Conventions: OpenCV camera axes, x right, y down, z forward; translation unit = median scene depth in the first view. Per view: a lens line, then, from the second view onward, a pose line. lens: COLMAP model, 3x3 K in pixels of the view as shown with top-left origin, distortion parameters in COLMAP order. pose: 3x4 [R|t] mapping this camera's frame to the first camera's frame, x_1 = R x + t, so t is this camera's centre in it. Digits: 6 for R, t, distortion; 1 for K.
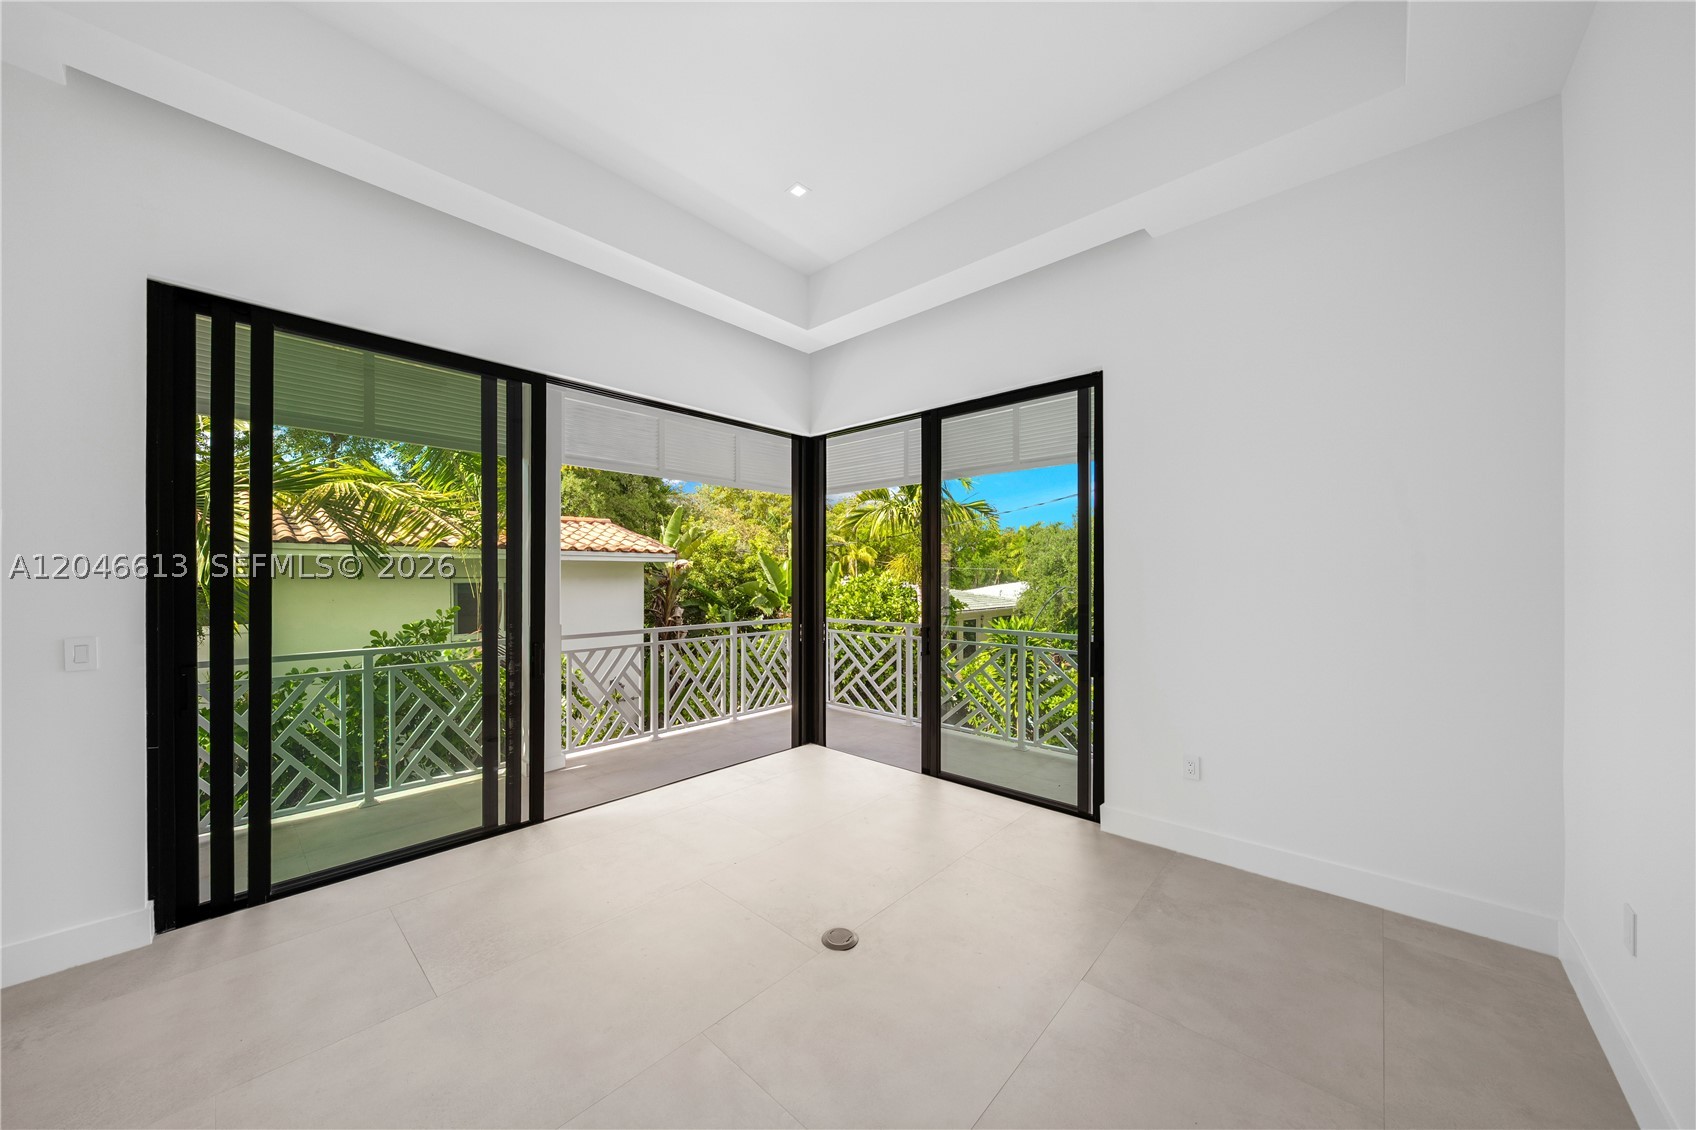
lens RADIAL K [[586.2, 0, 846.3], [0, 586.2, 580.0], [0, 0, 1]] dist [-0.000331, -0.000055]
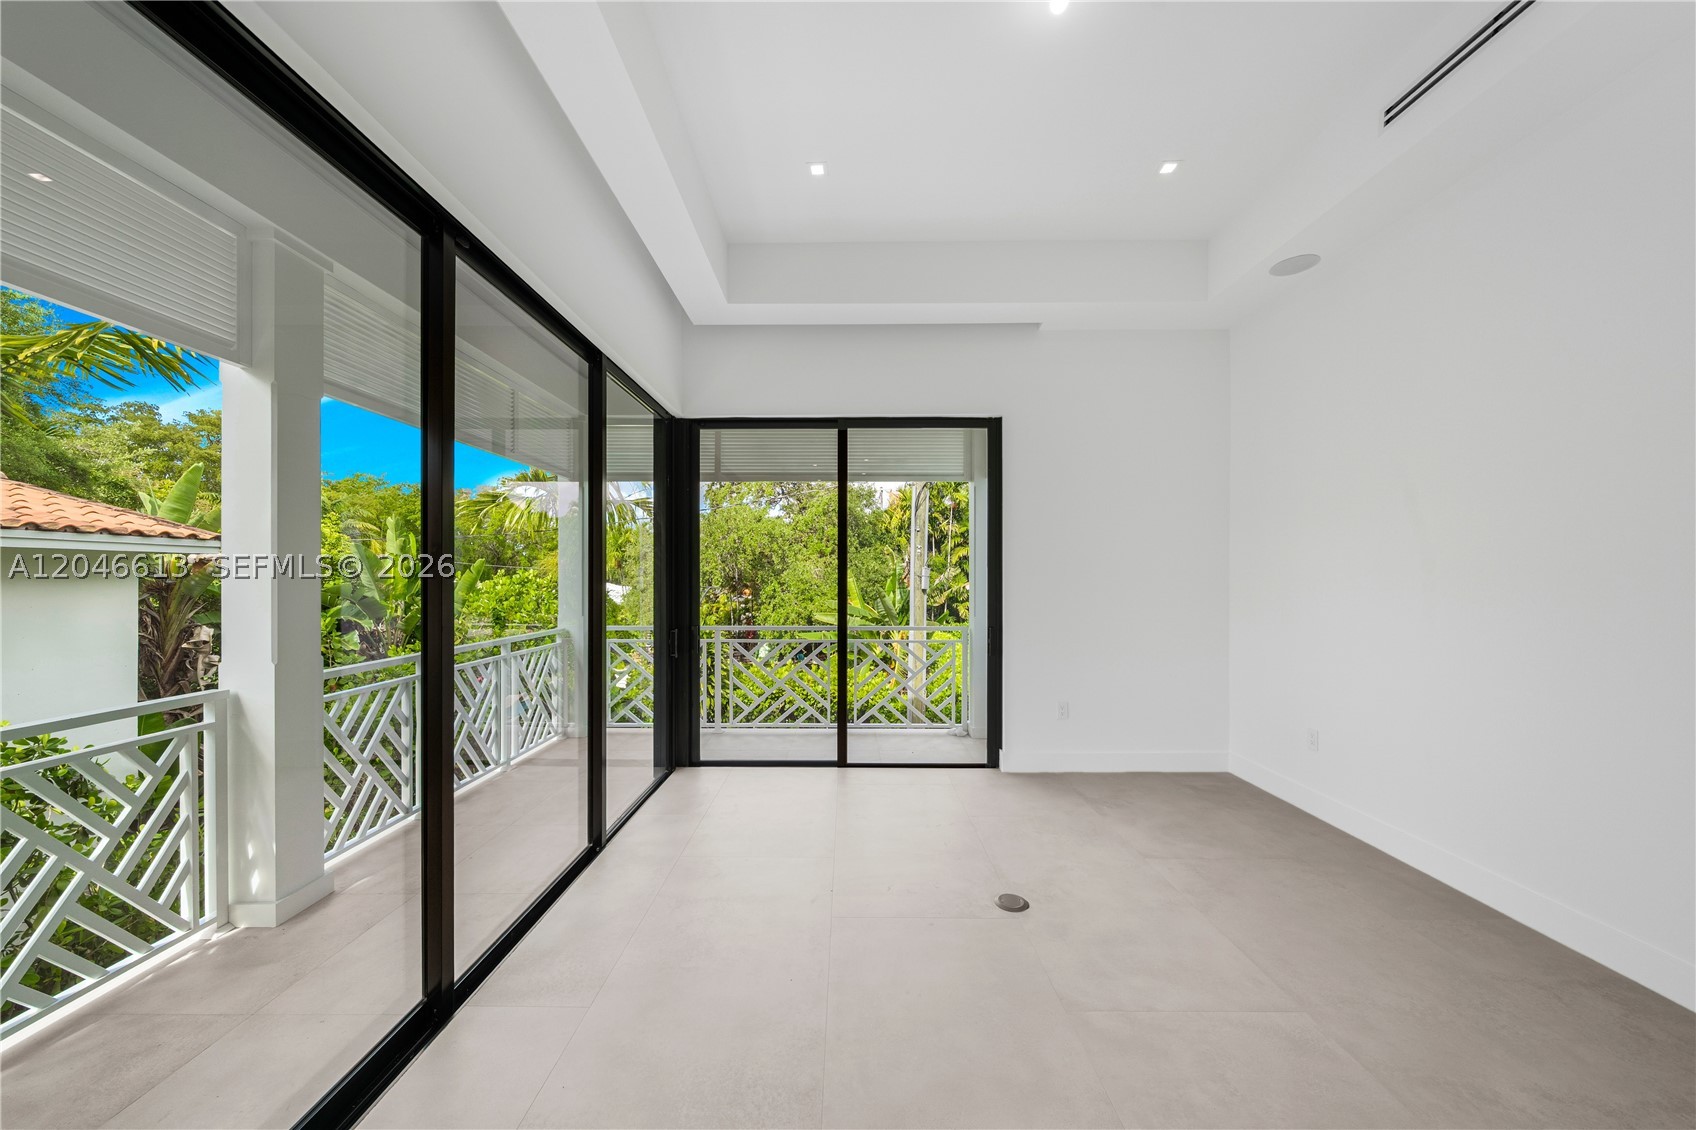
lens RADIAL K [[586.2, 0, 846.3], [0, 586.2, 580.0], [0, 0, 1]] dist [-0.000331, -0.000055]
pose [[0.741896, -0.003950, 0.670504, -0.540296], [0.005622, 0.999984, -0.000330, 0.000980], [-0.670492, 0.004014, 0.741906, 0.213023]]
